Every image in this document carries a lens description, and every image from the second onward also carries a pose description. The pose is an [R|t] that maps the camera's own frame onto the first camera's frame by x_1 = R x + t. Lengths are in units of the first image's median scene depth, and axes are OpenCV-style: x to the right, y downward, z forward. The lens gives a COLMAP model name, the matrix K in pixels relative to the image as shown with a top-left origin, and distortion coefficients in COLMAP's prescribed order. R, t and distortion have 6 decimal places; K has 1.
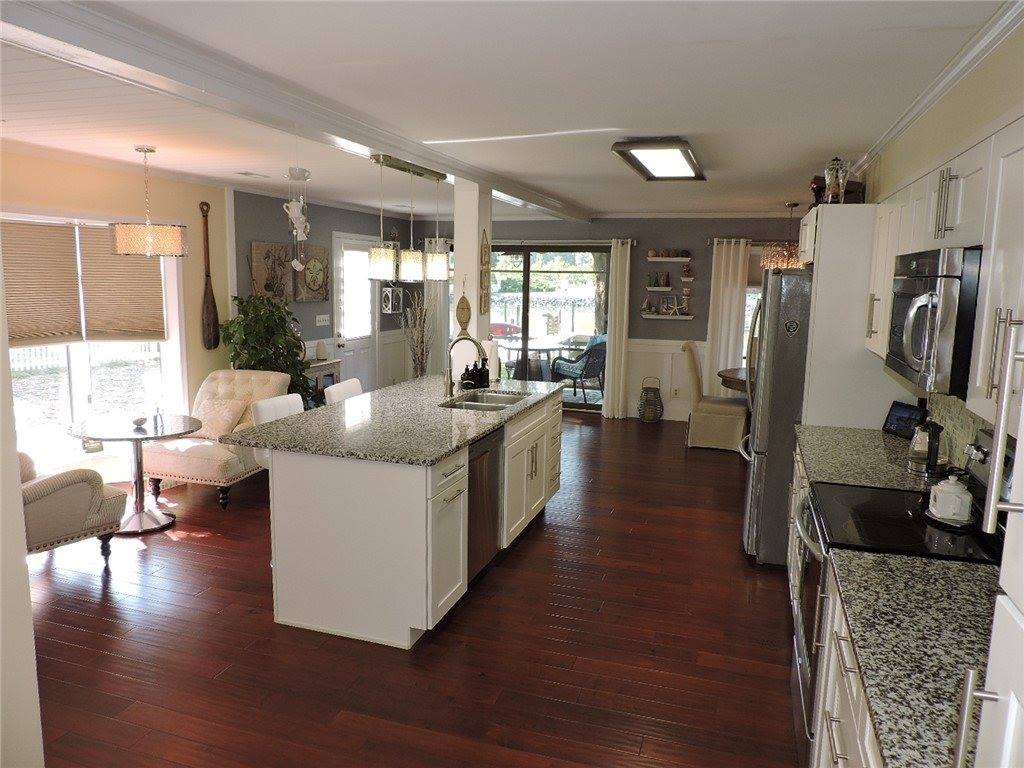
lens RADIAL K [[727.4, 0, 512.0], [0, 727.4, 384.0], [0, 0, 1]] dist [-0.023752, -0.000464]
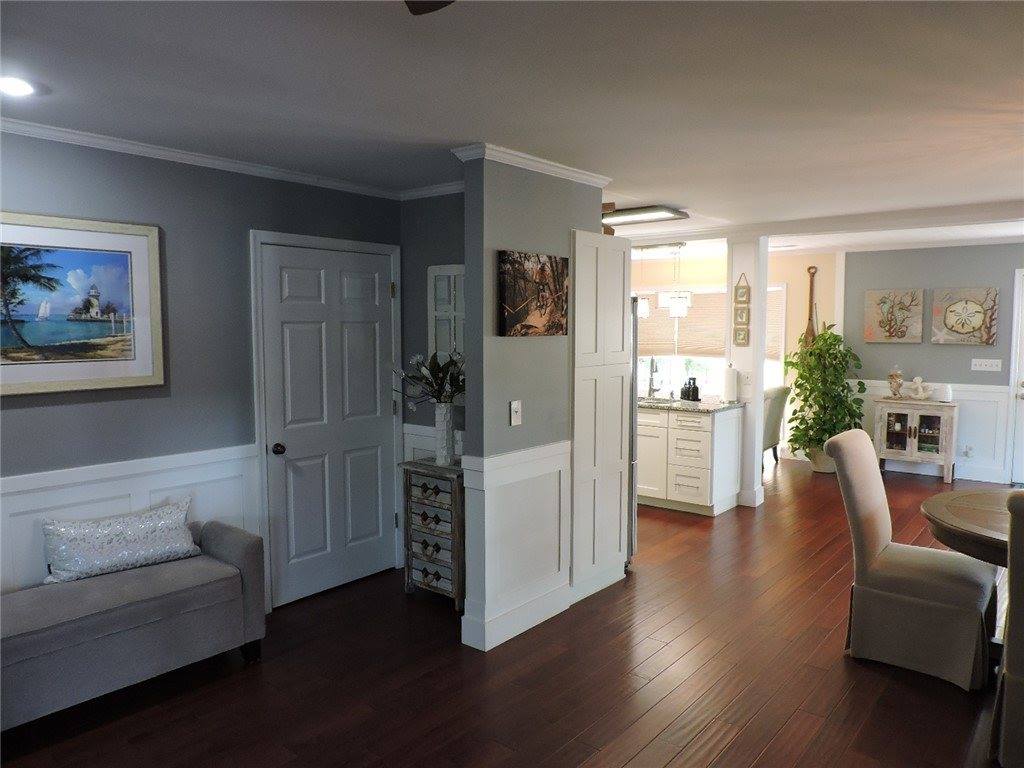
lens RADIAL K [[727.4, 0, 512.0], [0, 727.4, 384.0], [0, 0, 1]] dist [-0.023752, -0.000464]
pose [[-0.367339, 0.060024, -0.928148, 0.841555], [-0.141408, 0.982710, 0.119518, -0.089420], [0.919275, 0.175151, -0.352500, 0.777624]]
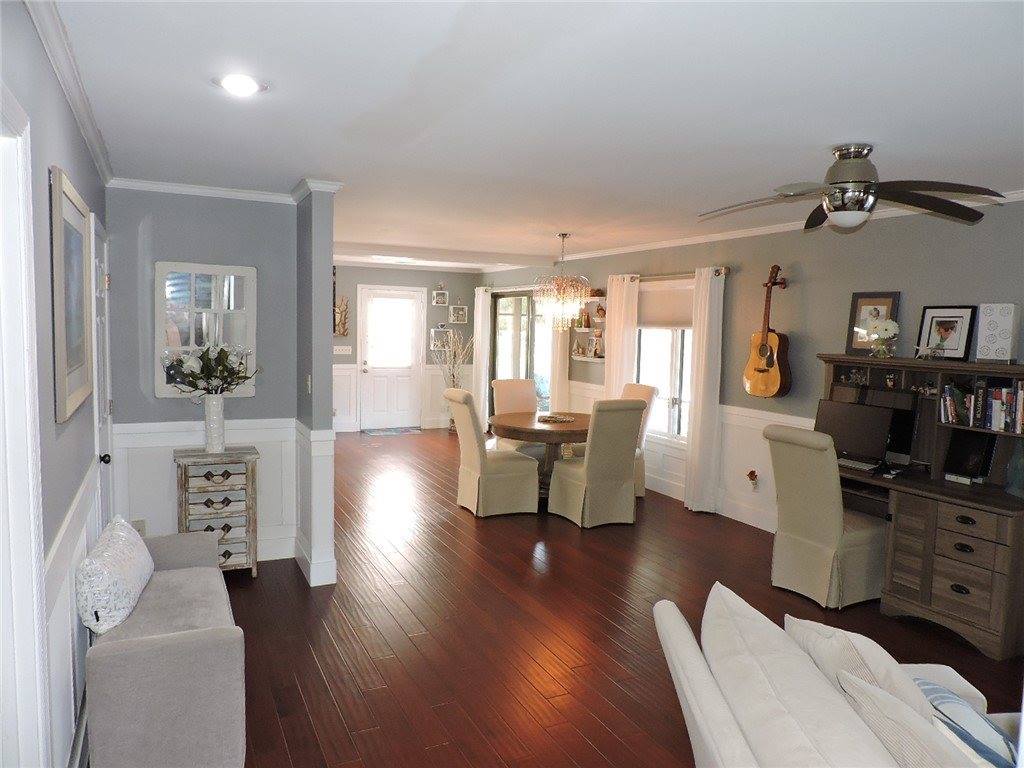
lens RADIAL K [[727.4, 0, 512.0], [0, 727.4, 384.0], [0, 0, 1]] dist [-0.023752, -0.000464]
pose [[0.699912, 0.056622, -0.711981, 0.935135], [-0.114599, 0.992840, -0.033698, -0.016377], [0.704975, 0.105178, 0.701390, 0.286923]]
